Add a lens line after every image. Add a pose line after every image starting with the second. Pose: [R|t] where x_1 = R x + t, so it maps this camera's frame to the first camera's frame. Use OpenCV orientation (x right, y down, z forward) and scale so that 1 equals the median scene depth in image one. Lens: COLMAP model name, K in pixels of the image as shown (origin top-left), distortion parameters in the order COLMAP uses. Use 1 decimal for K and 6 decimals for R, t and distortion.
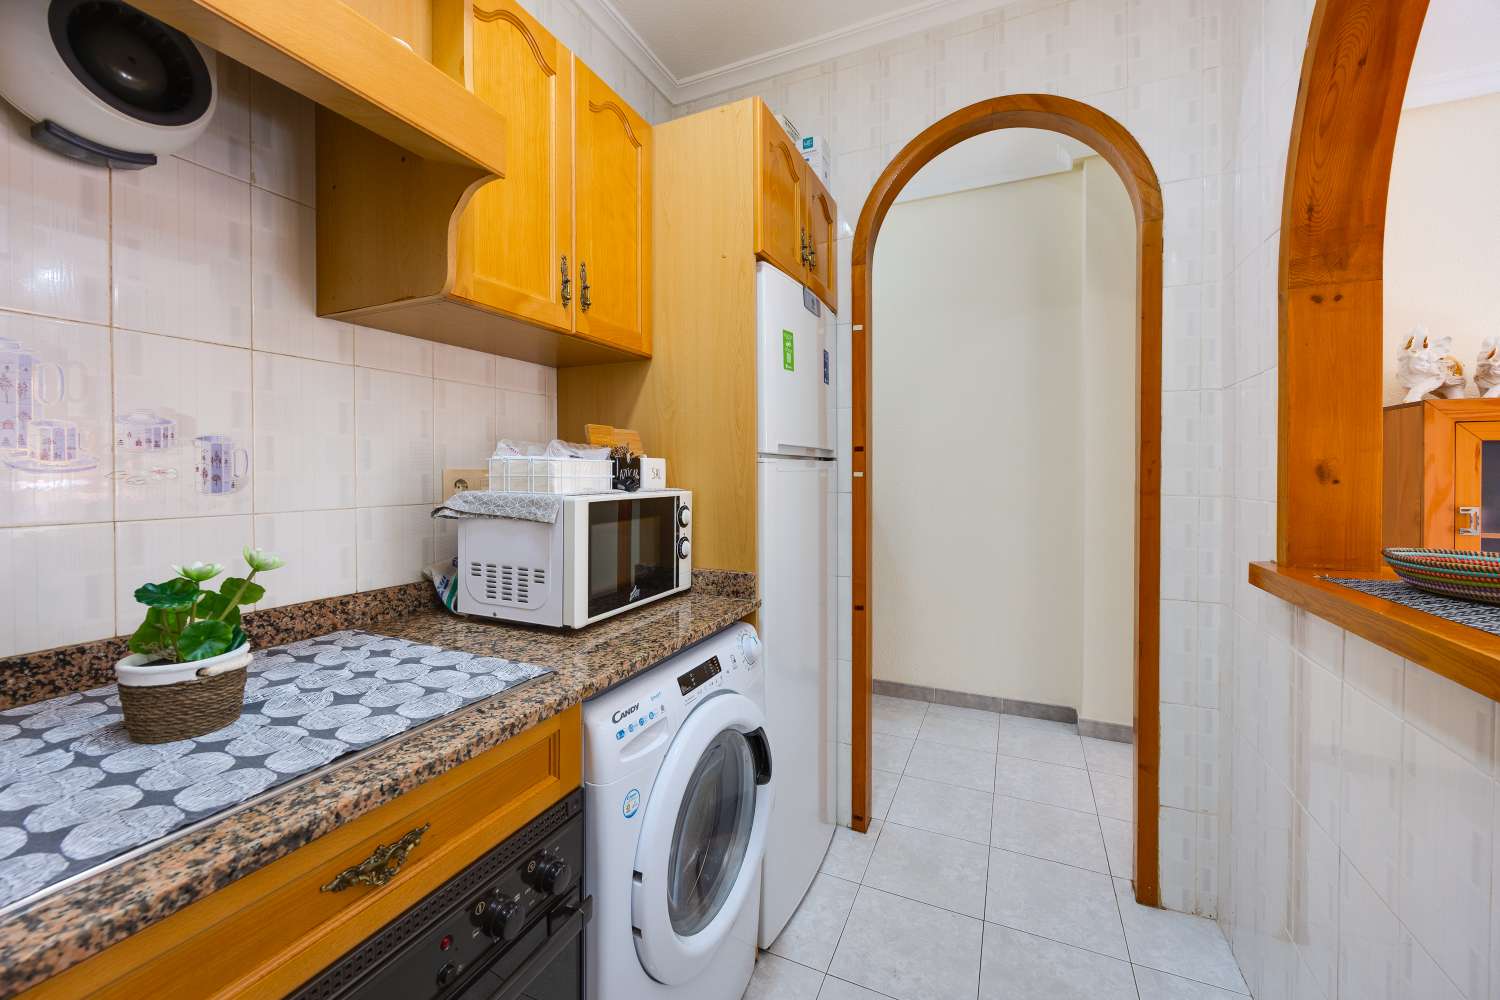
lens RADIAL K [[590.8, 0, 761.3], [0, 590.8, 473.5], [0, 0, 1]] dist [-0.002112, -0.000553]
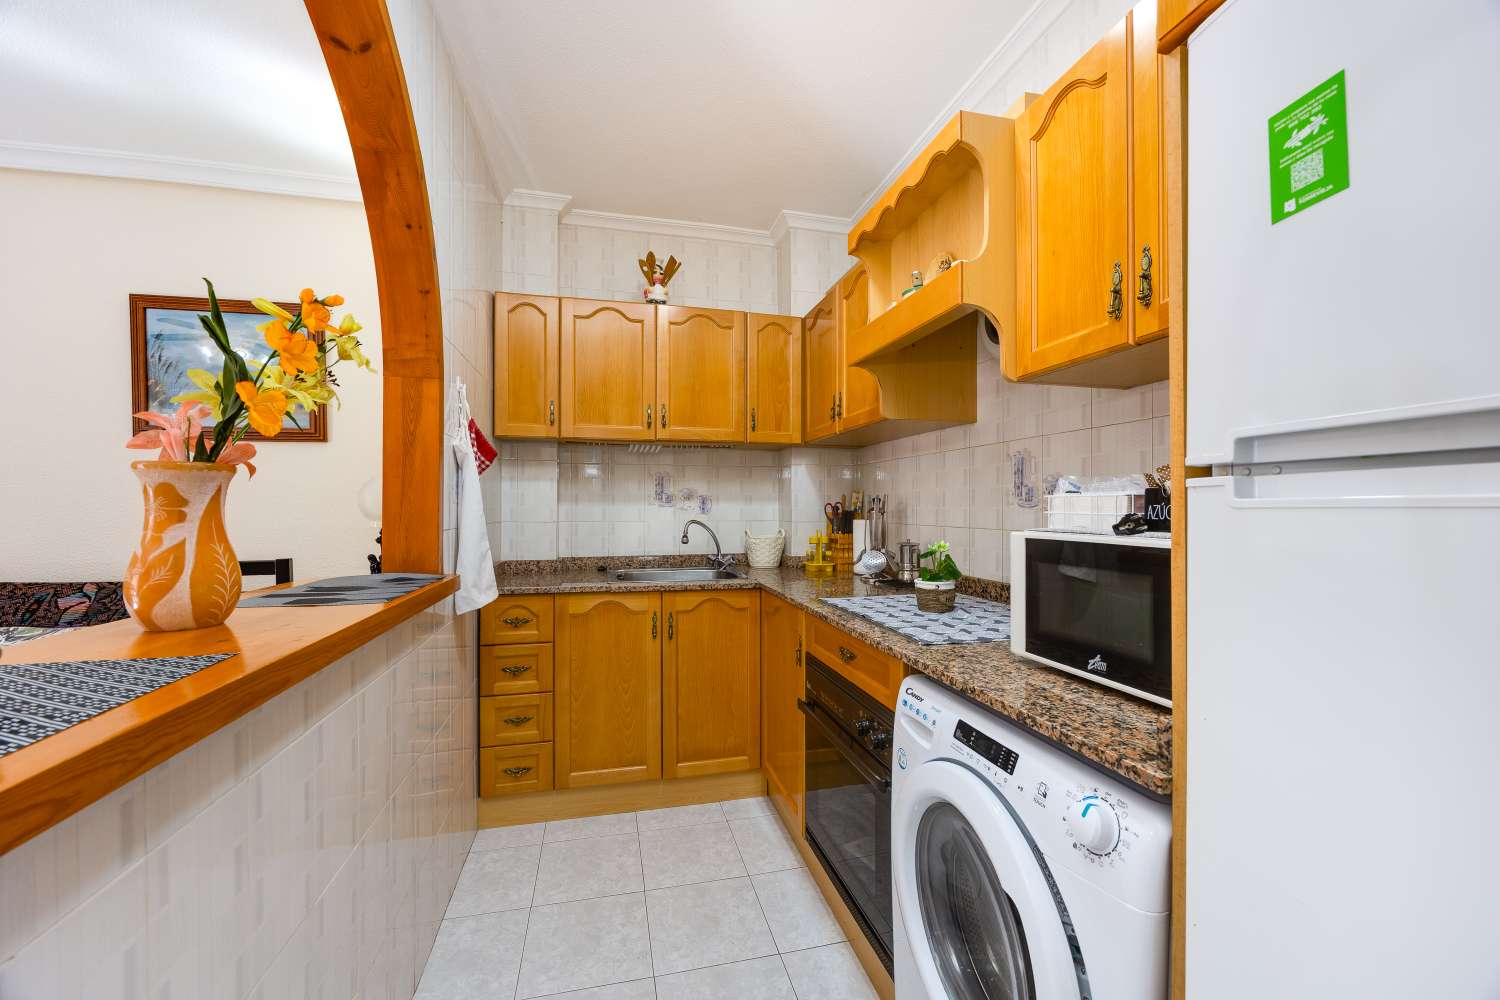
lens RADIAL K [[590.8, 0, 741.9], [0, 590.8, 508.6], [0, 0, 1]] dist [-0.002112, -0.000553]
pose [[-0.797247, 0.001299, -0.603651, 0.713619], [-0.002647, 0.999981, 0.005647, -0.006412], [0.603647, 0.006100, -0.797228, 1.512696]]
